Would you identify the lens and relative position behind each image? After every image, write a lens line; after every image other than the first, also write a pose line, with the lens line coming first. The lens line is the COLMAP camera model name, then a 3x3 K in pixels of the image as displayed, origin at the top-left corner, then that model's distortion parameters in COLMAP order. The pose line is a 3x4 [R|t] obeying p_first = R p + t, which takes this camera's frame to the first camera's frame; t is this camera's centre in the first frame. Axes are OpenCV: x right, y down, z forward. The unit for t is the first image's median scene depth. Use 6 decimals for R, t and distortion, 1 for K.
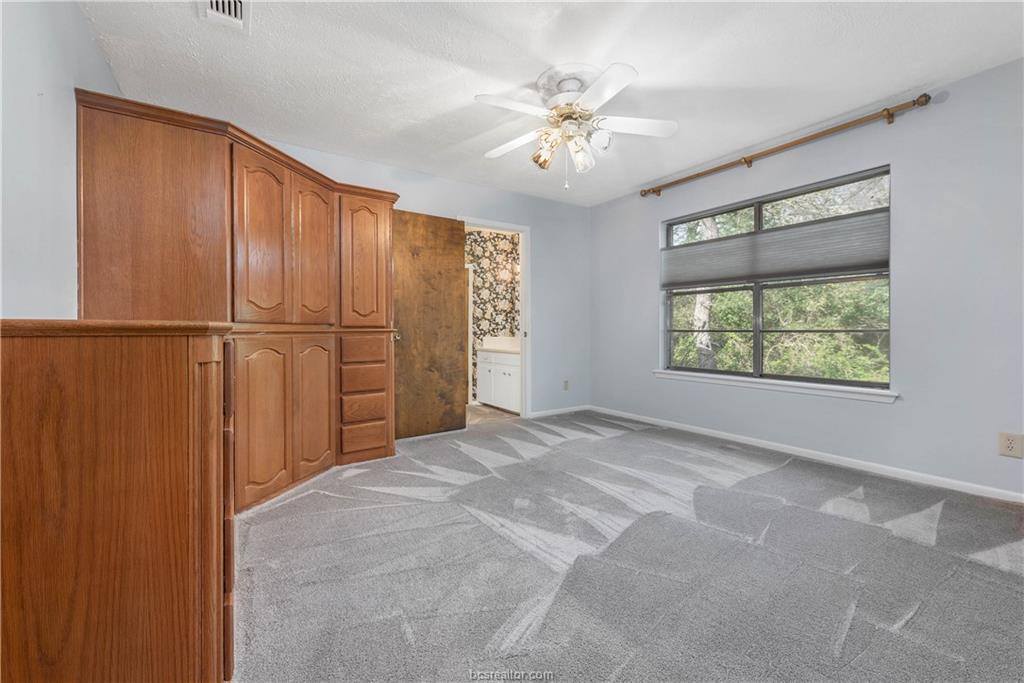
lens RADIAL K [[458.7, 0, 513.6], [0, 458.7, 338.2], [0, 0, 1]] dist [0.004251, 0.000108]
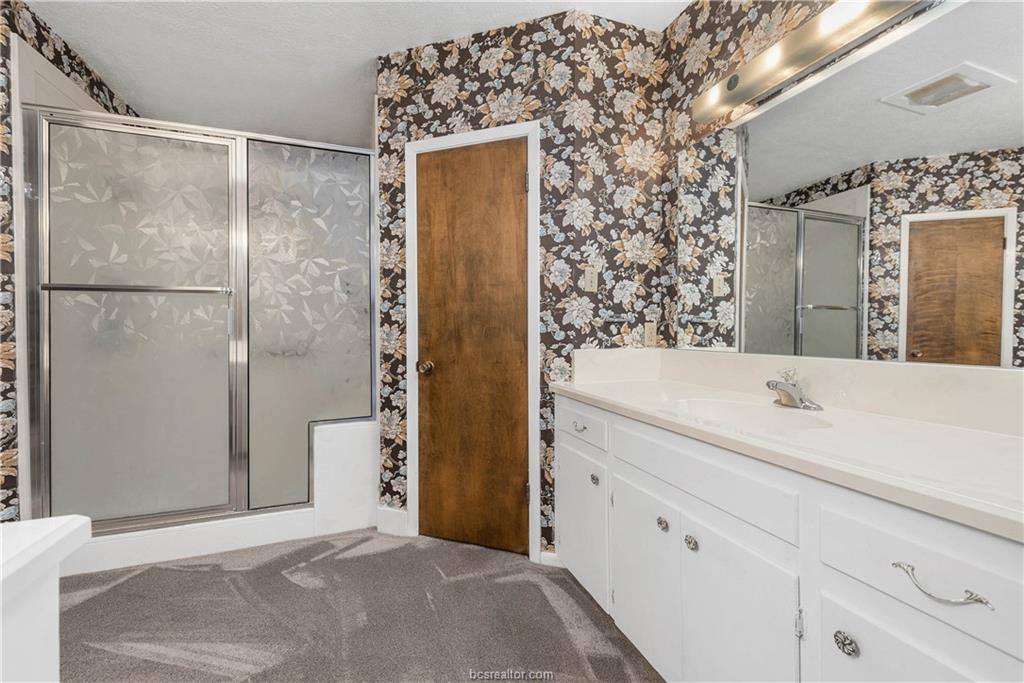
lens RADIAL K [[458.7, 0, 511.3], [0, 458.7, 338.1], [0, 0, 1]] dist [0.004251, 0.000108]
pose [[0.971875, -0.005668, -0.235428, -0.033914], [0.005914, 0.999982, 0.000338, -0.010989], [0.235422, -0.001721, 0.971892, 0.682826]]
